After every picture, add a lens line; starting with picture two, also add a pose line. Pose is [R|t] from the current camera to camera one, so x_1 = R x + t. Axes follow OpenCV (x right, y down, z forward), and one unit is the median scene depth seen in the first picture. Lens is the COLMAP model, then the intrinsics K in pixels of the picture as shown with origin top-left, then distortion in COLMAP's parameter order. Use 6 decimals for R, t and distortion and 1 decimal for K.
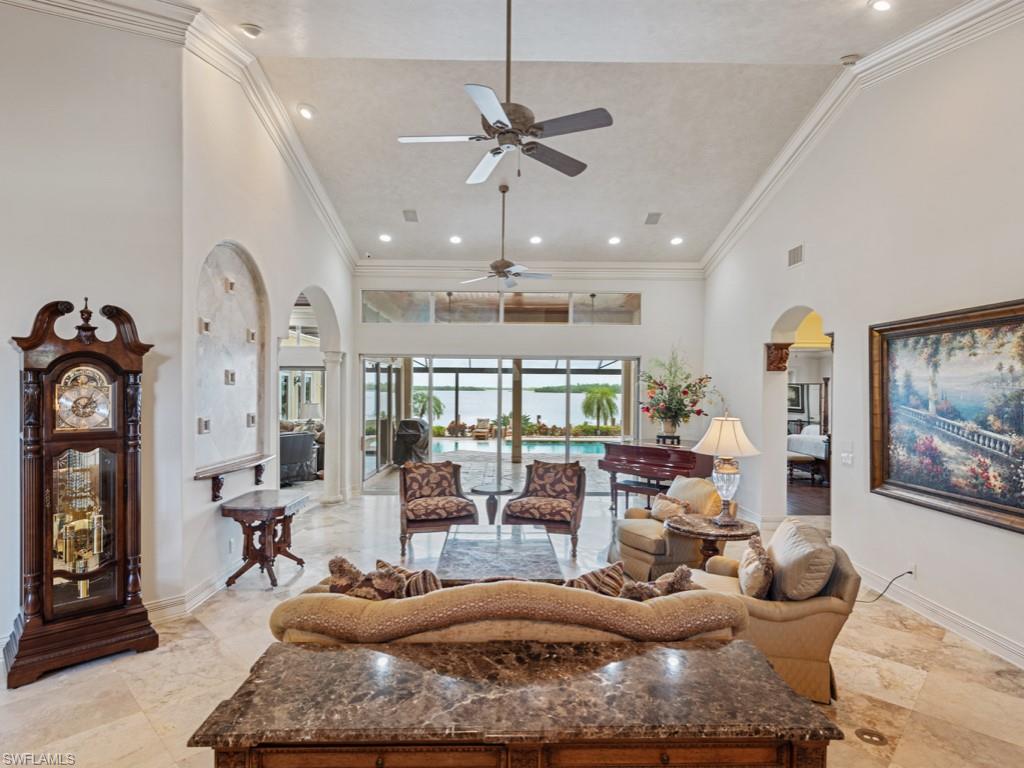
lens RADIAL K [[539.0, 0, 511.3], [0, 539.0, 393.6], [0, 0, 1]] dist [-0.000210, -0.000172]
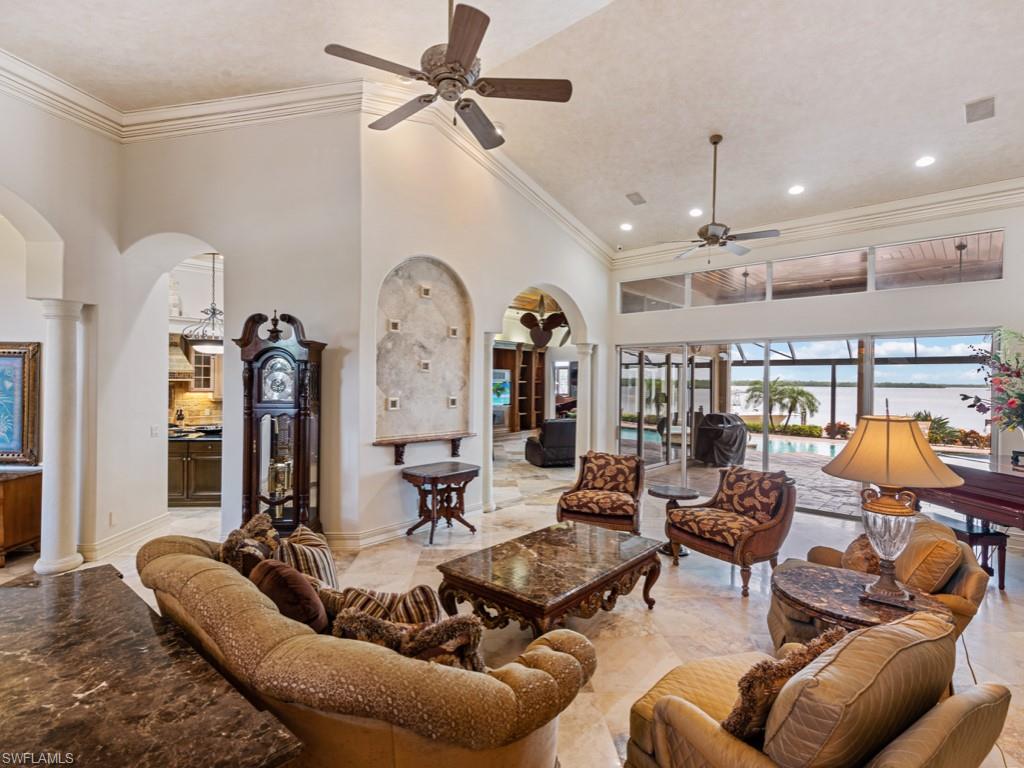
lens RADIAL K [[504.8, 0, 512.0], [0, 504.8, 384.0], [0, 0, 1]] dist [0.010203, -0.000859]
pose [[0.739224, 0.002972, -0.673453, 0.327953], [-0.009693, 0.999934, -0.006226, 0.012553], [0.673390, 0.011131, 0.739204, 0.233176]]
